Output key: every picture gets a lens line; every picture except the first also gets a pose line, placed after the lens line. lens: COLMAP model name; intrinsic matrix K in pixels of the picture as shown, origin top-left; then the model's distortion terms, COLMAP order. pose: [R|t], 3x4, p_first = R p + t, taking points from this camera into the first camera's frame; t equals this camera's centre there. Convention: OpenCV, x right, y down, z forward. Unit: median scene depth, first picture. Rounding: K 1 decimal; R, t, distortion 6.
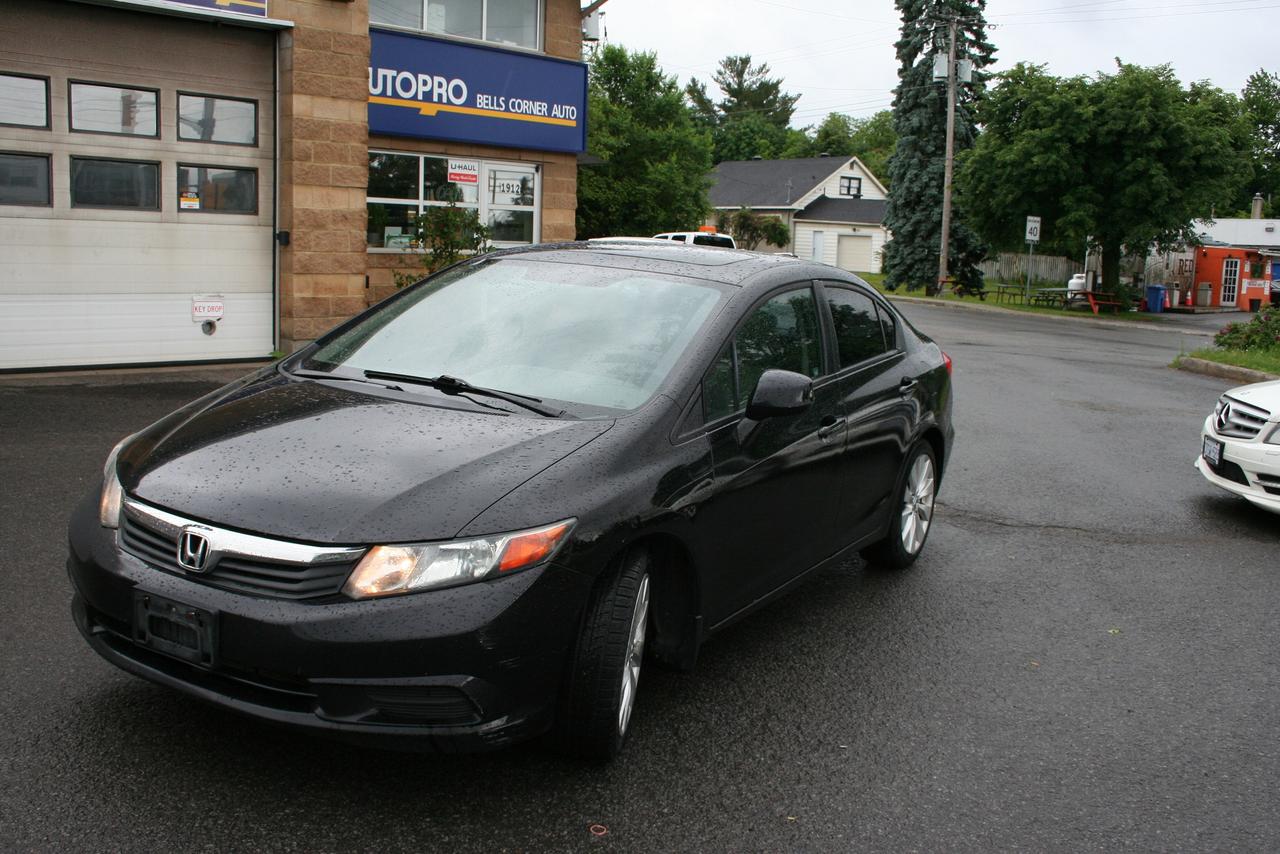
lens RADIAL K [[1256.5, 0, 645.3], [0, 1256.5, 430.7], [0, 0, 1]] dist [-0.132199, 0.164814]
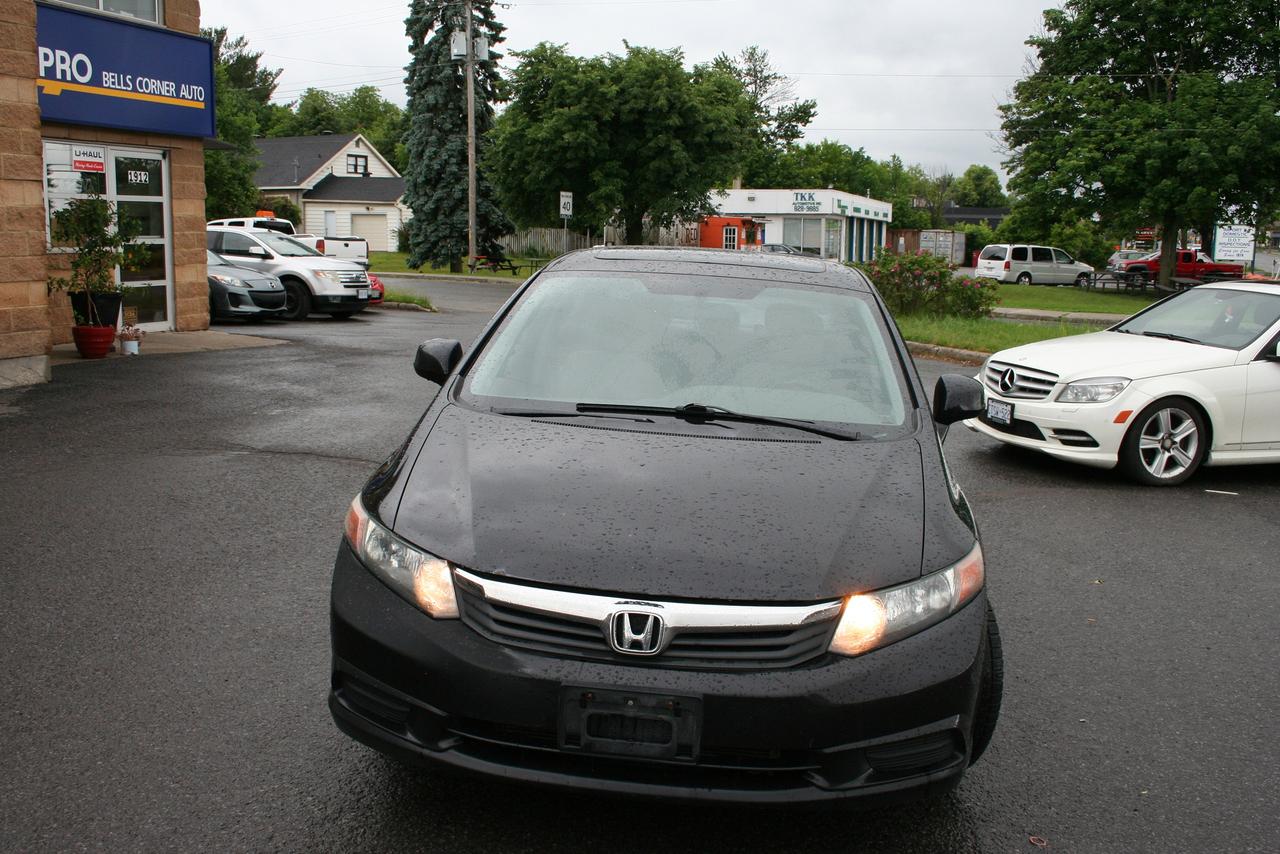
lens RADIAL K [[1256.5, 0, 645.3], [0, 1256.5, 430.7], [0, 0, 1]] dist [-0.132199, 0.164814]
pose [[0.918132, -0.082845, 0.387518, -0.046997], [0.075531, 0.996560, 0.034096, -0.004968], [-0.389009, -0.002035, 0.921232, 0.013048]]
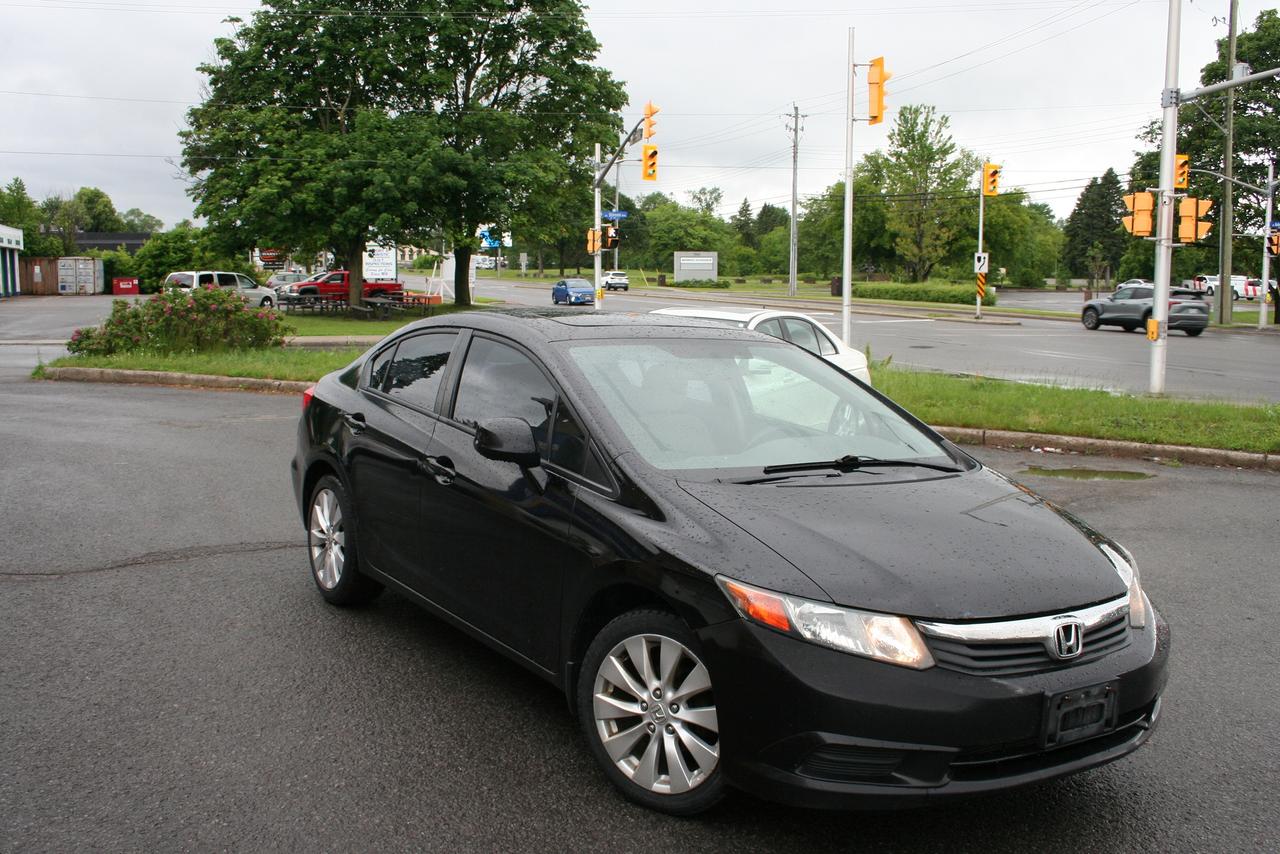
lens RADIAL K [[1254.2, 0, 640.0], [0, 1254.2, 427.0], [0, 0, 1]] dist [-0.135791, 0.149298]
pose [[0.458277, -0.148198, 0.876367, -0.098005], [0.142956, 0.985454, 0.091890, -0.015971], [-0.877238, 0.083171, 0.472797, 0.054321]]
